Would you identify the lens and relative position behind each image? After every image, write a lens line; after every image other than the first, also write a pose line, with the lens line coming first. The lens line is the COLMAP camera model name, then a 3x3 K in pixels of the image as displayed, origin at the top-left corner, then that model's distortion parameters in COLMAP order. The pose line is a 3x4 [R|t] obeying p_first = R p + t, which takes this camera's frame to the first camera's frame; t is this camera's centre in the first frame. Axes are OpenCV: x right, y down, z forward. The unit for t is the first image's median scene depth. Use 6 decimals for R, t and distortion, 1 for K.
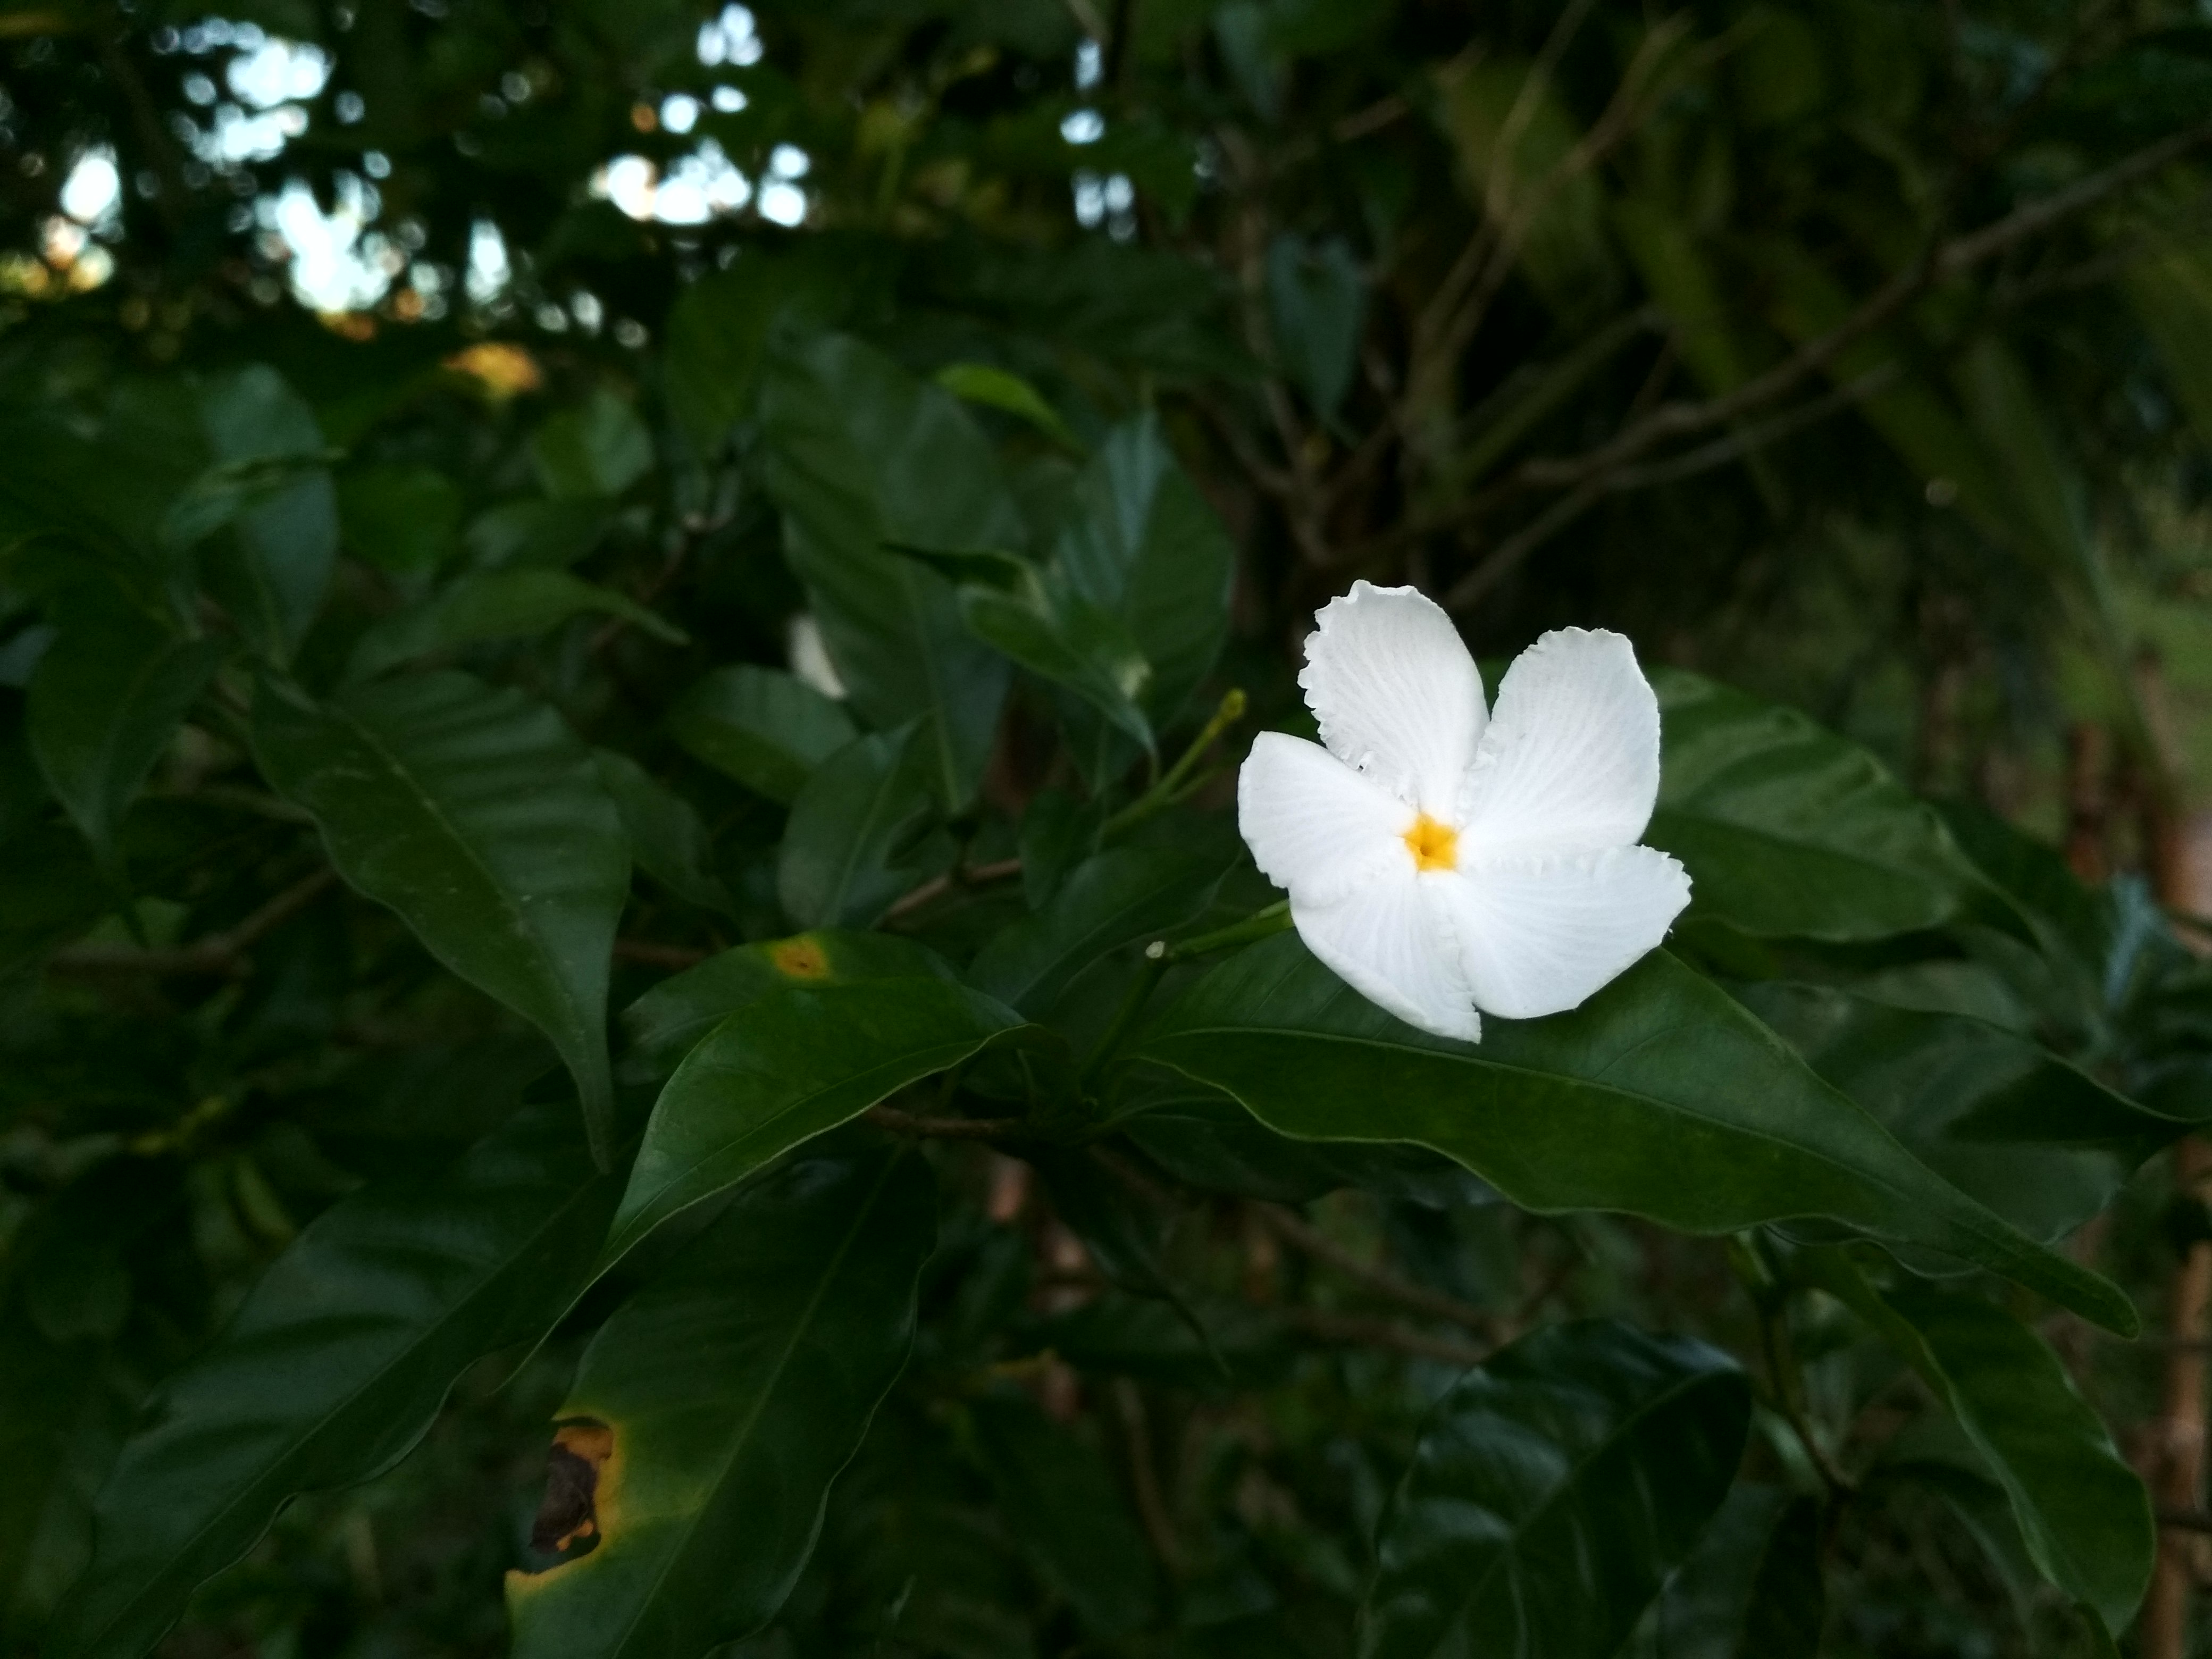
lens RADIAL K [[885.0, 0, 1106.0], [0, 885.0, 829.5], [0, 0, 1]] dist [0.016593, -0.012781]
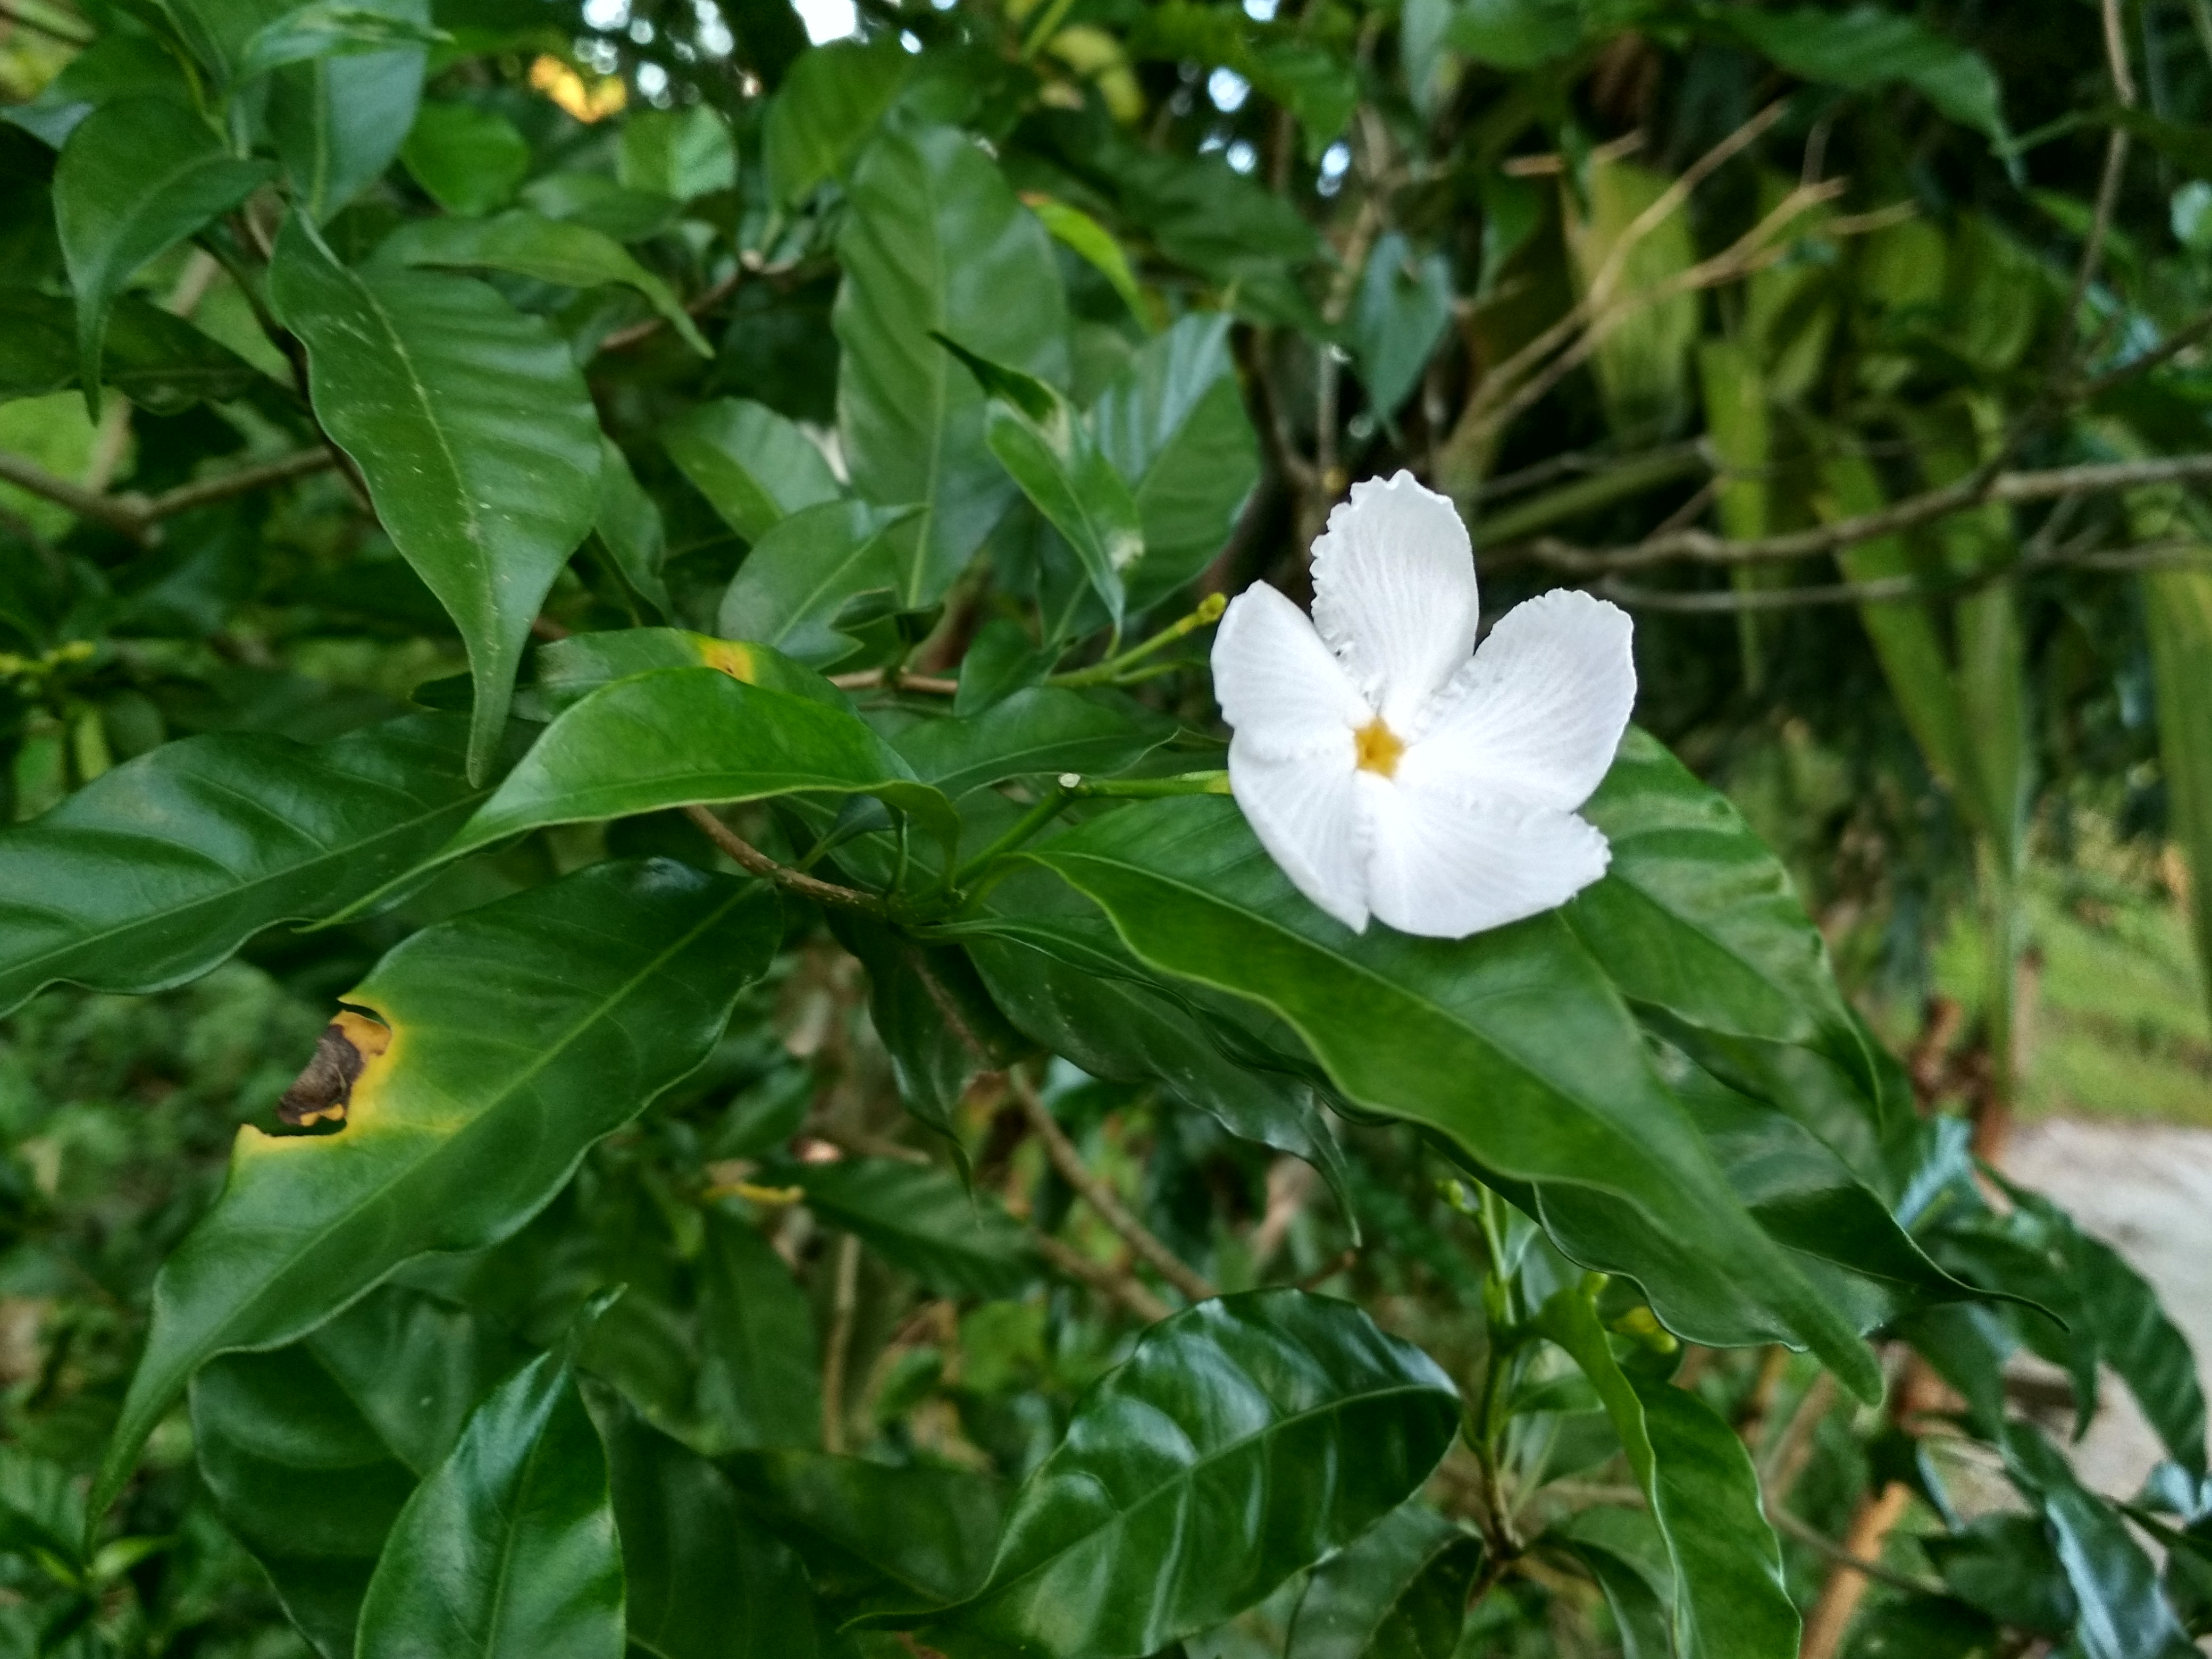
lens RADIAL K [[898.3, 0, 1000.4], [0, 898.3, 829.8], [0, 0, 1]] dist [0.009251, -0.009356]
pose [[0.939301, 0.342315, 0.023115, -0.017649], [-0.342534, 0.939485, 0.006165, 0.174324], [-0.019606, -0.013708, 0.999714, -0.004720]]
